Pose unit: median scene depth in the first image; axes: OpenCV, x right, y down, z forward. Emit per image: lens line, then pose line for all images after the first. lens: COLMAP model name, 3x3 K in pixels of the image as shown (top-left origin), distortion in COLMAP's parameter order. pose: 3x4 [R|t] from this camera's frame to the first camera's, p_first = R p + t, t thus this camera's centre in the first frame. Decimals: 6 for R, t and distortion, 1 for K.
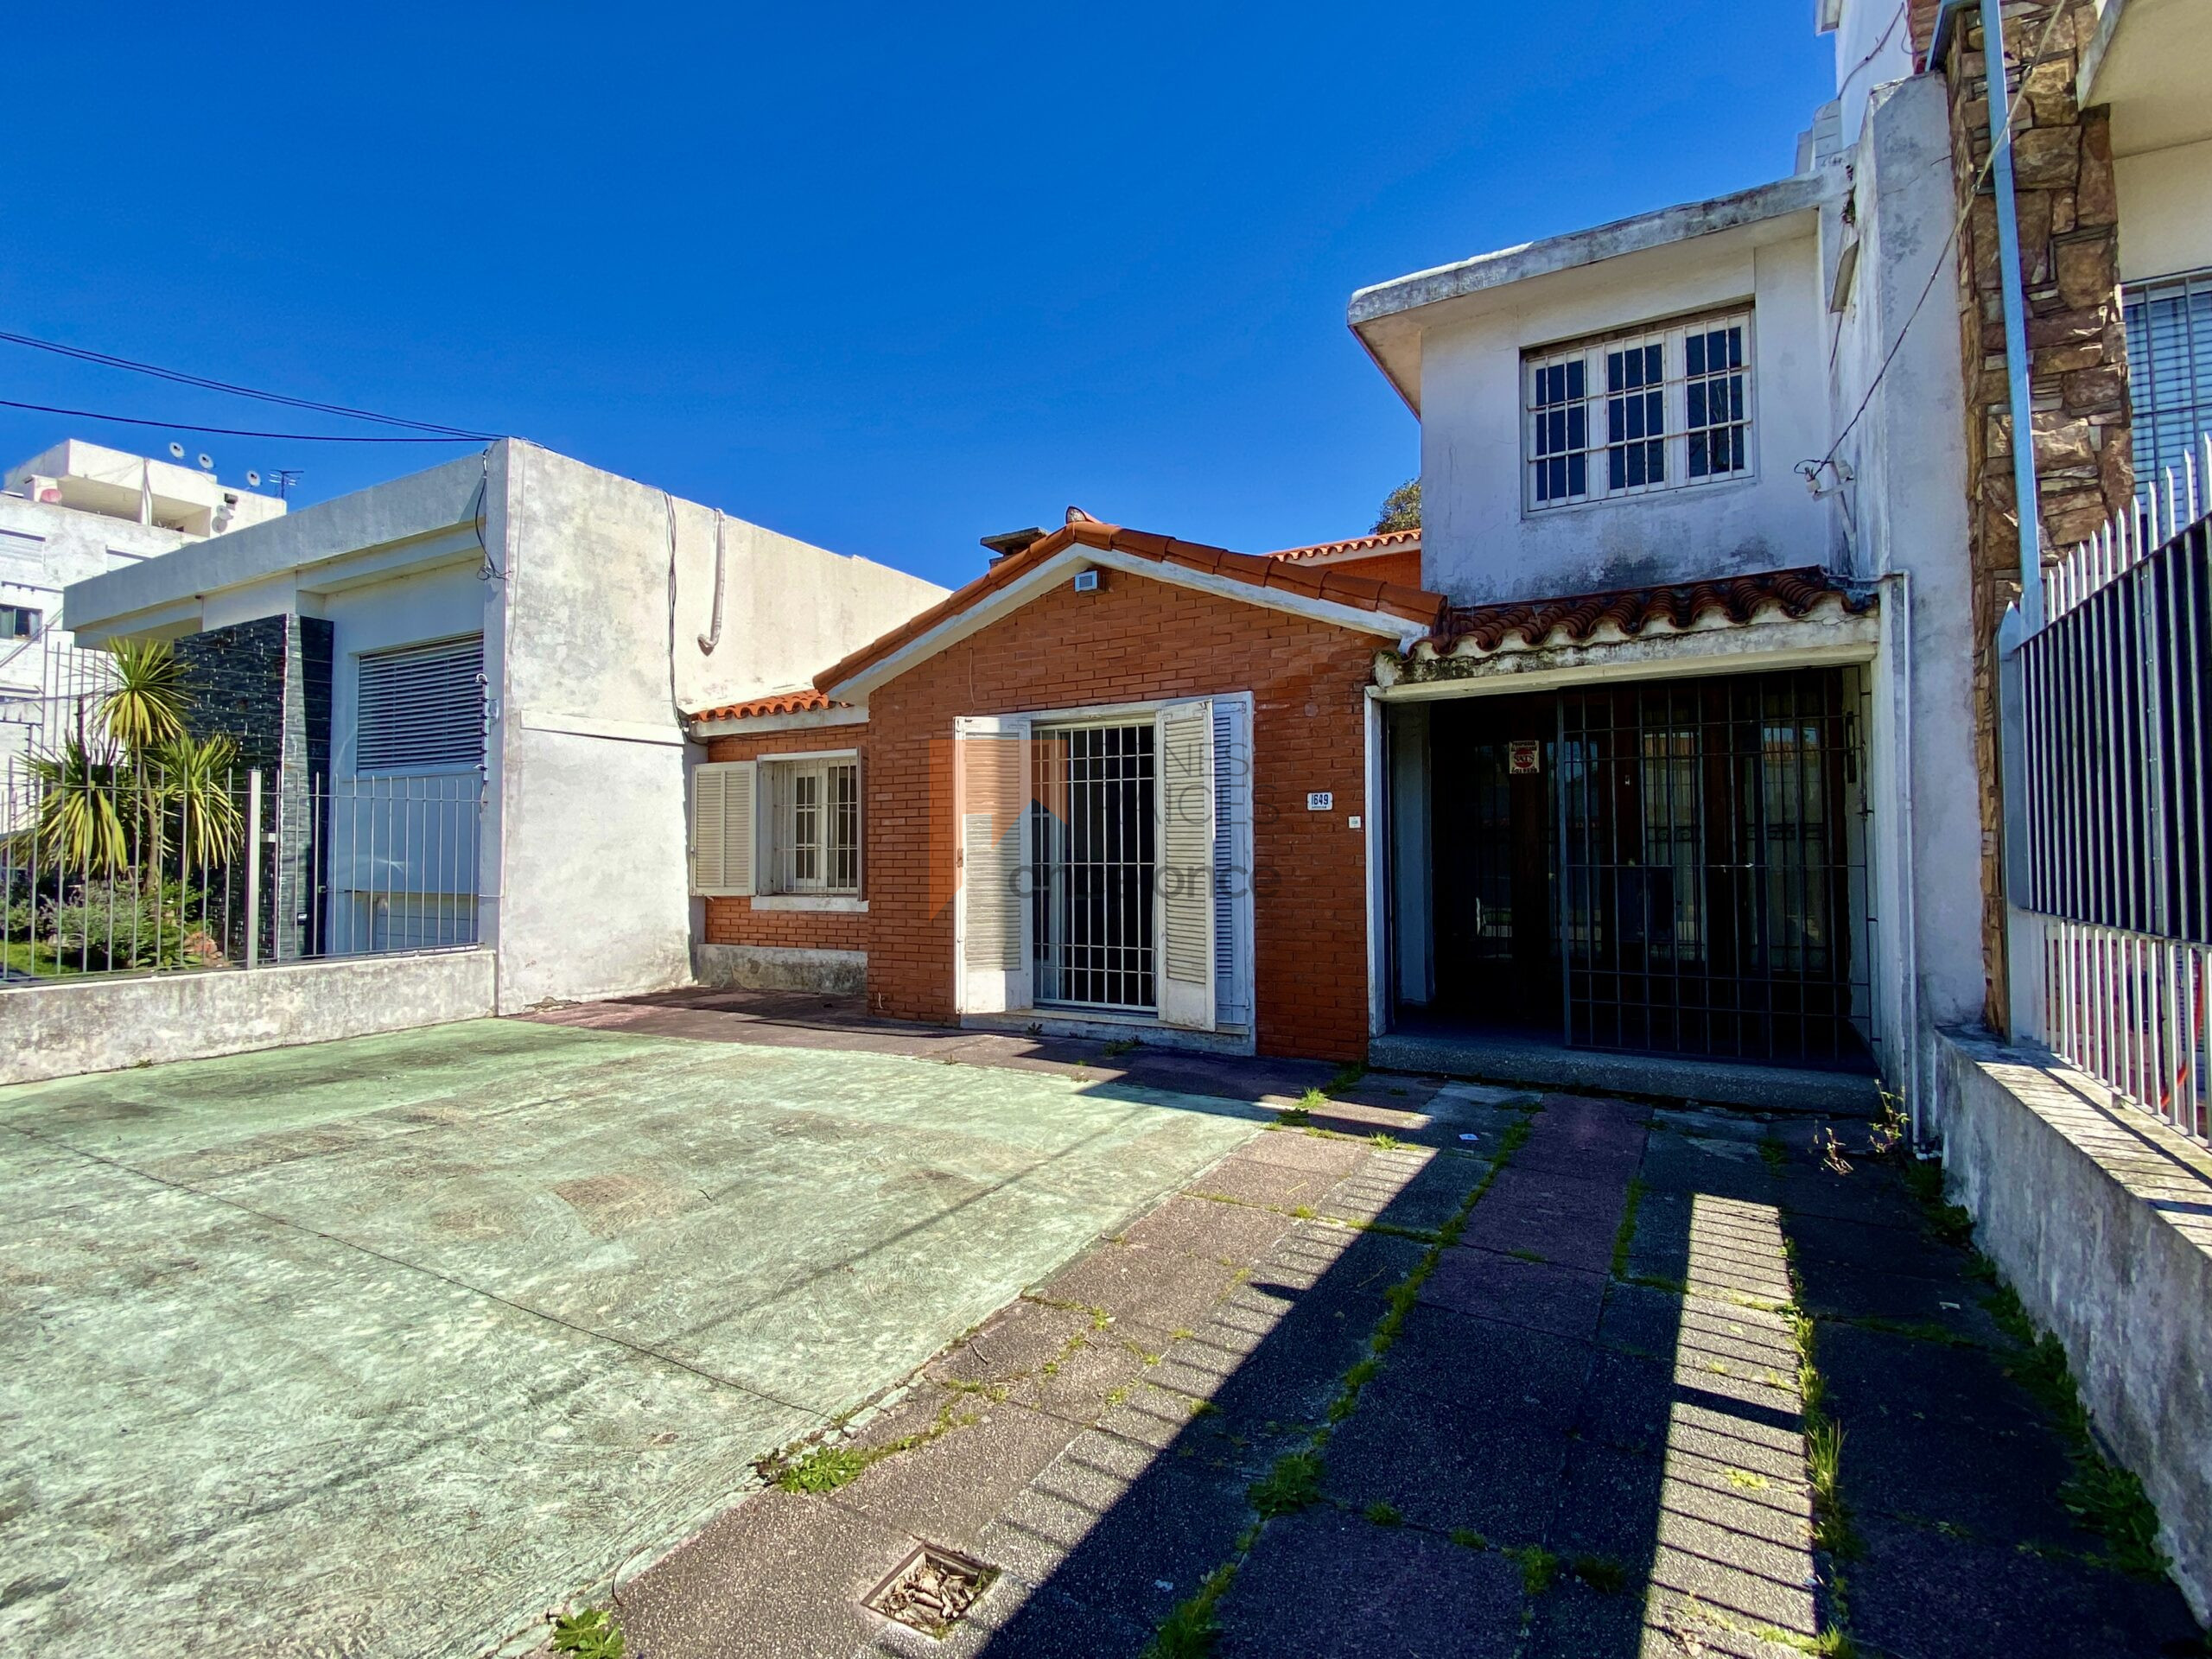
lens RADIAL K [[1047.7, 0, 1103.5], [0, 1047.7, 830.8], [0, 0, 1]] dist [-0.003062, -0.002664]
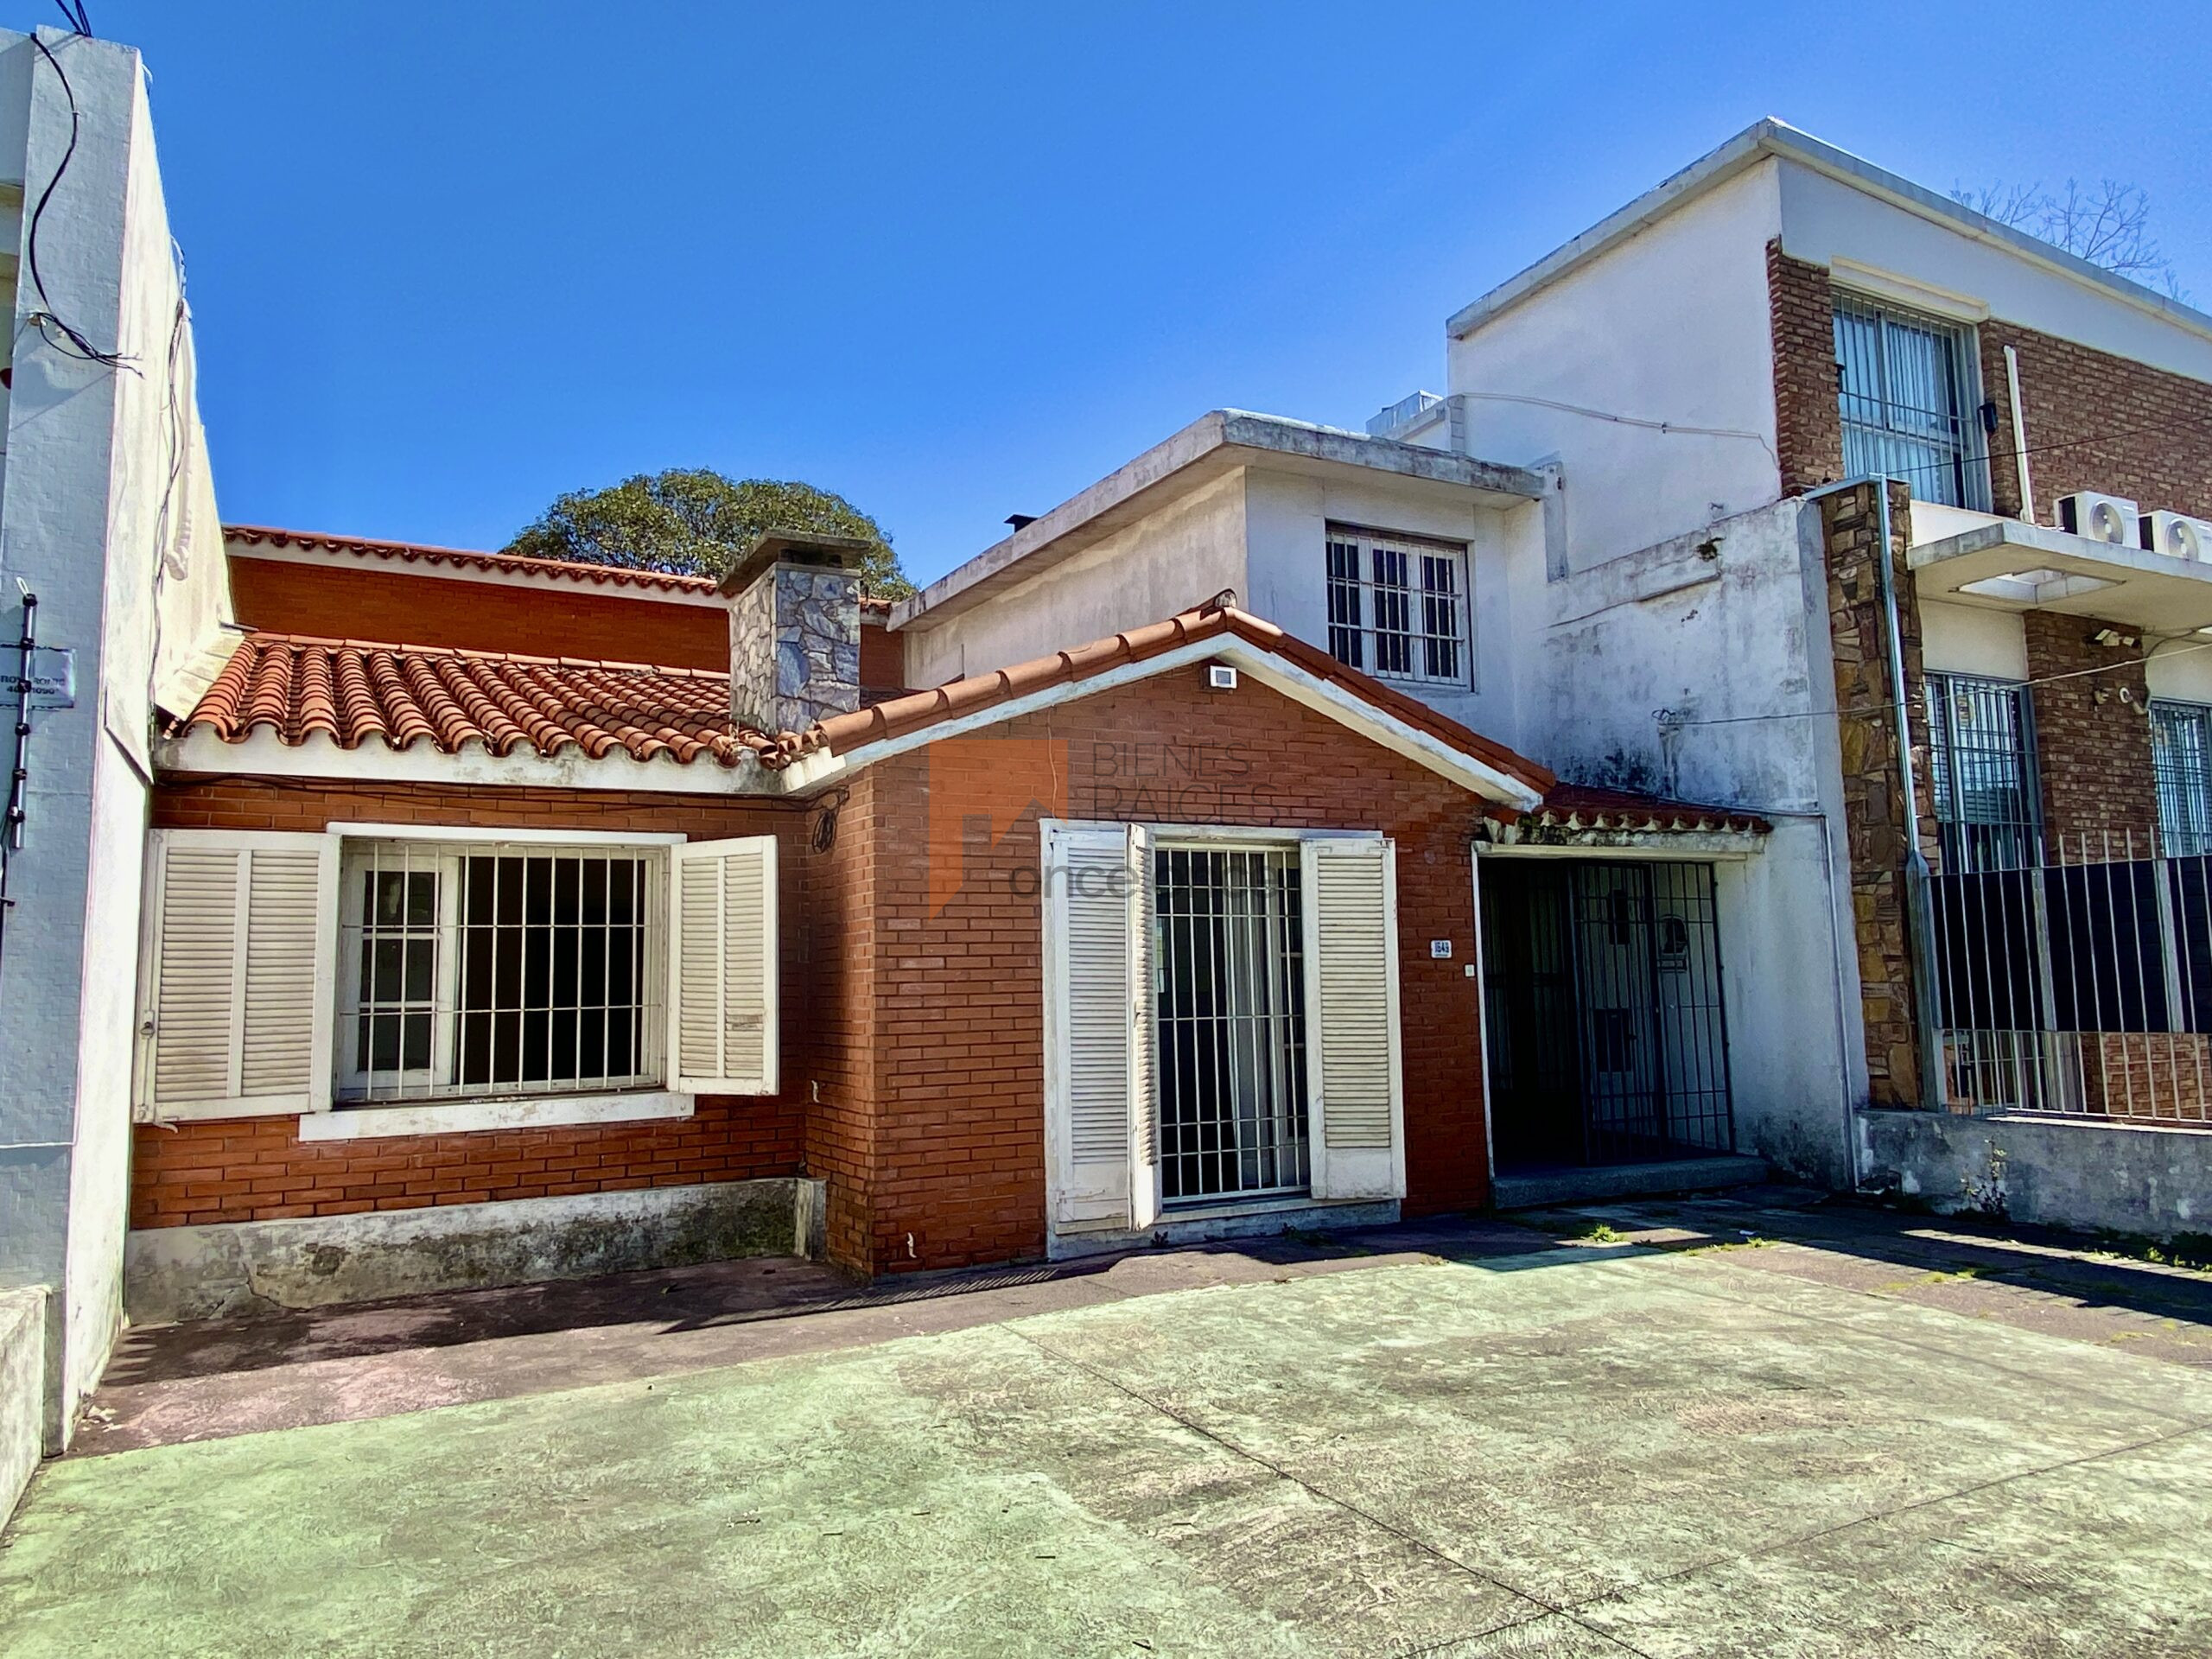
lens RADIAL K [[1486.2, 0, 1100.9], [0, 1486.2, 824.2], [0, 0, 1]] dist [0.023839, -0.018719]
pose [[0.530390, 0.091515, 0.842800, -1.176011], [-0.002354, 0.994311, -0.106485, 0.004972], [-0.847750, 0.054495, 0.527589, 0.516827]]
